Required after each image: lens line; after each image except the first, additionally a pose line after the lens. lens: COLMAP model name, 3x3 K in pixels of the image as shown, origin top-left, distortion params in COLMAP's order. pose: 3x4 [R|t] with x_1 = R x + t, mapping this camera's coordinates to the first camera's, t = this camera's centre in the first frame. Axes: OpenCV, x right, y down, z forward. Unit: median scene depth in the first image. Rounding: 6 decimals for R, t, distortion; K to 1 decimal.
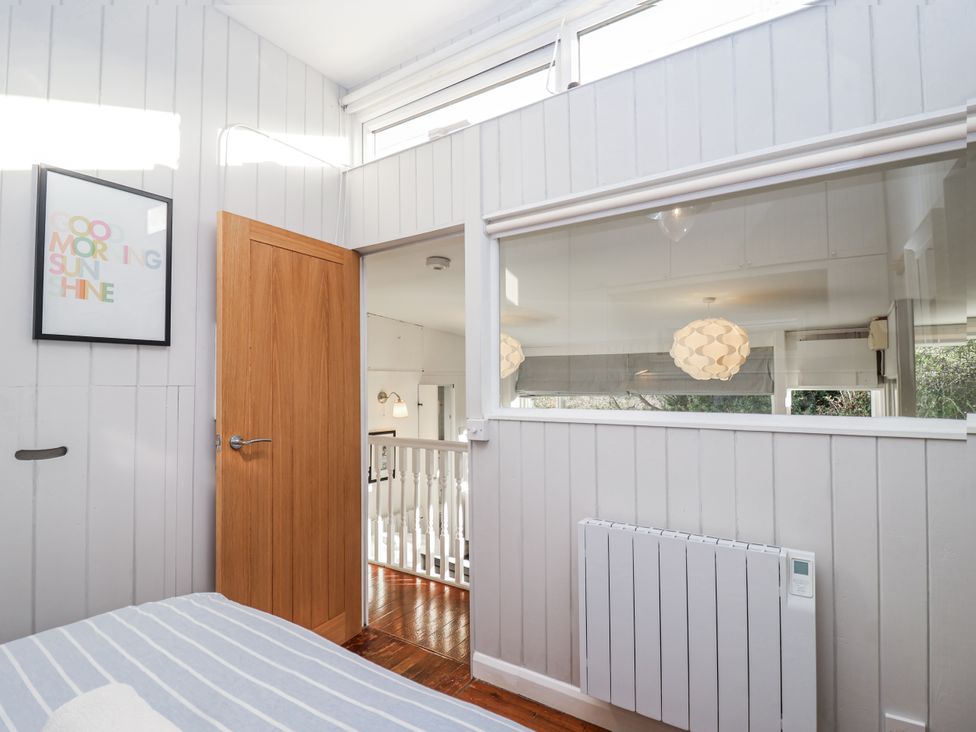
lens RADIAL K [[527.7, 0, 455.7], [0, 527.7, 366.3], [0, 0, 1]] dist [0.000771, -0.000697]
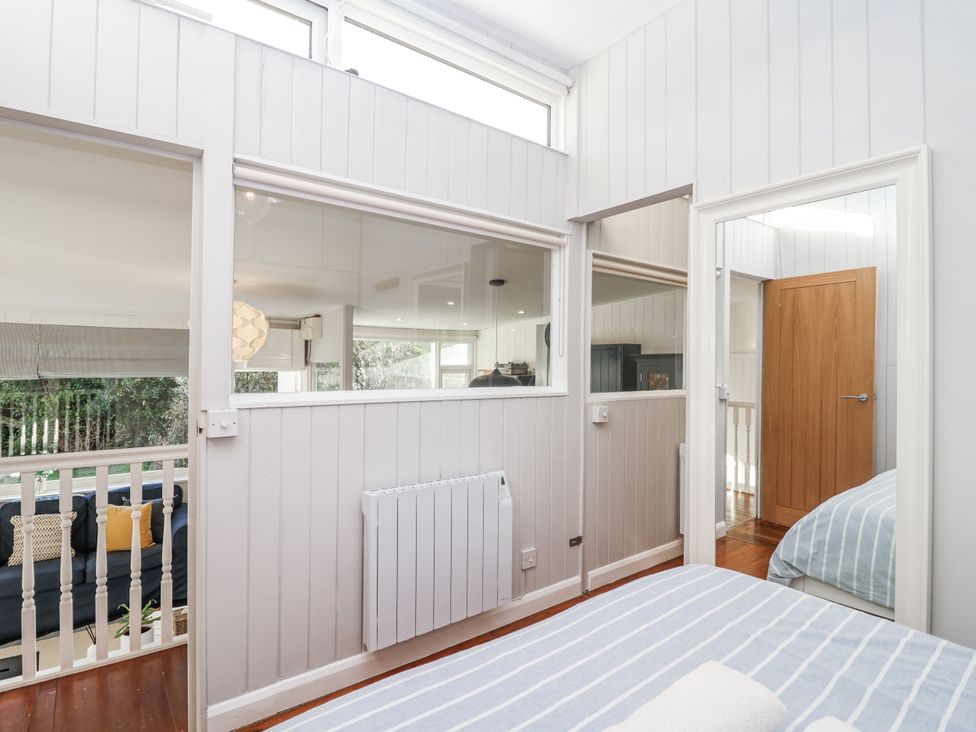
lens RADIAL K [[510.1, 0, 484.4], [0, 510.1, 362.4], [0, 0, 1]] dist [0.002870, -0.013500]
pose [[0.282842, 0.009465, 0.959120, -0.581408], [-0.039088, 0.999234, 0.001666, 0.013058], [-0.958370, -0.037961, 0.282995, 0.421002]]
